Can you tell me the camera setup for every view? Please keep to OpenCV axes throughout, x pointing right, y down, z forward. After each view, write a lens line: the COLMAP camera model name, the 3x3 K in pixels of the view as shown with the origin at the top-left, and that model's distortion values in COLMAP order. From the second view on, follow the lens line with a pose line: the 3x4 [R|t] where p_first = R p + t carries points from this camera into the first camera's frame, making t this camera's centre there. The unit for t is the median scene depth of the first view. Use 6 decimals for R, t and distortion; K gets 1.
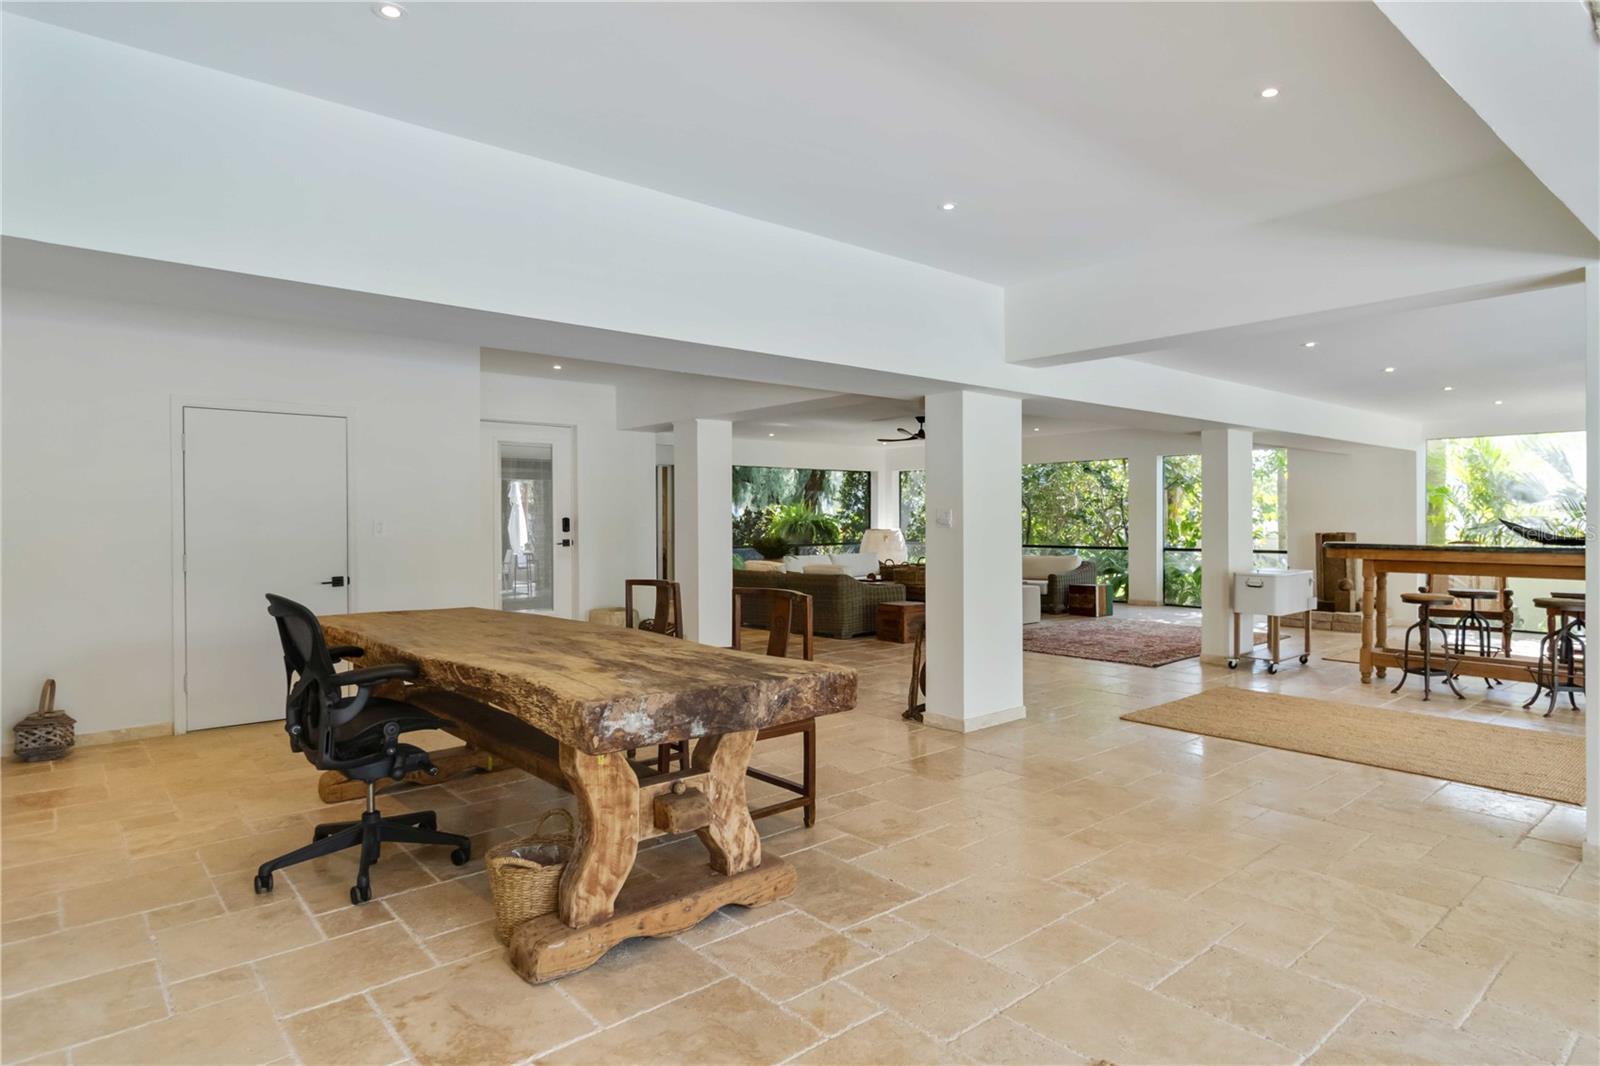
lens RADIAL K [[903.1, 0, 801.6], [0, 903.1, 526.1], [0, 0, 1]] dist [0.000476, 0.000032]
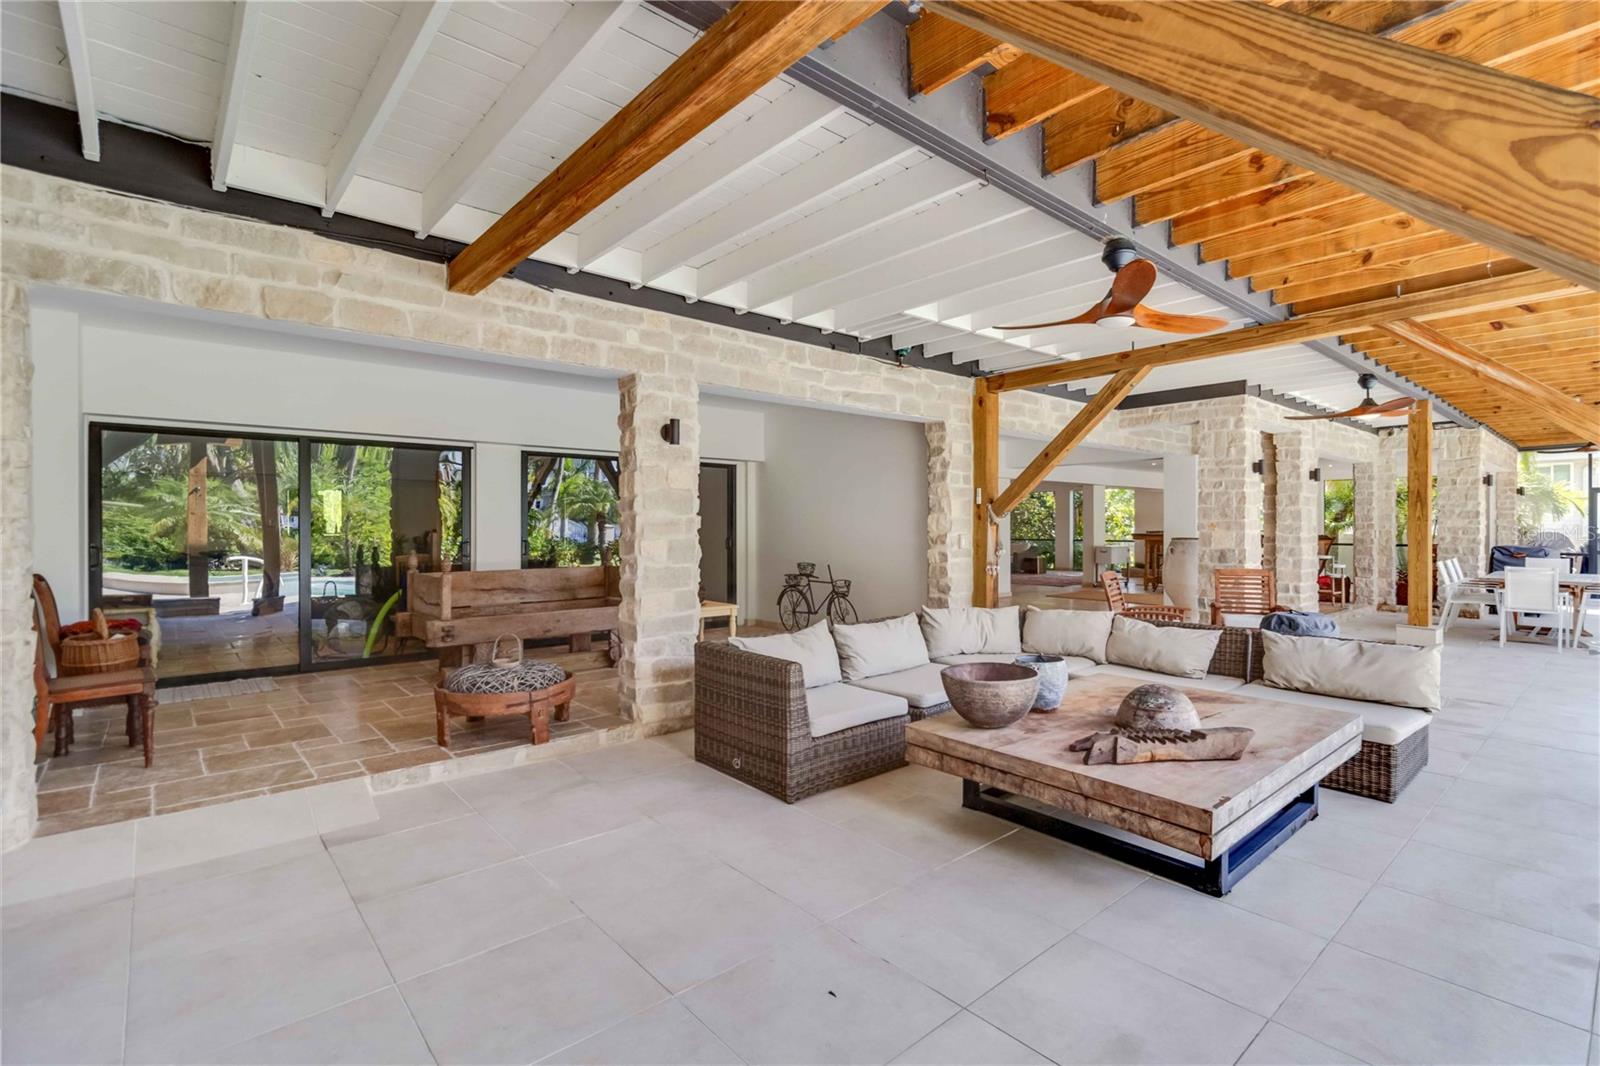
lens RADIAL K [[741.2, 0, 792.8], [0, 741.2, 533.6], [0, 0, 1]] dist [-0.000119, 0.000258]
pose [[0.999991, 0.003674, -0.002288, -0.170934], [-0.003663, 0.999983, 0.004543, 0.006322], [0.002304, -0.004535, 0.999987, -0.515766]]
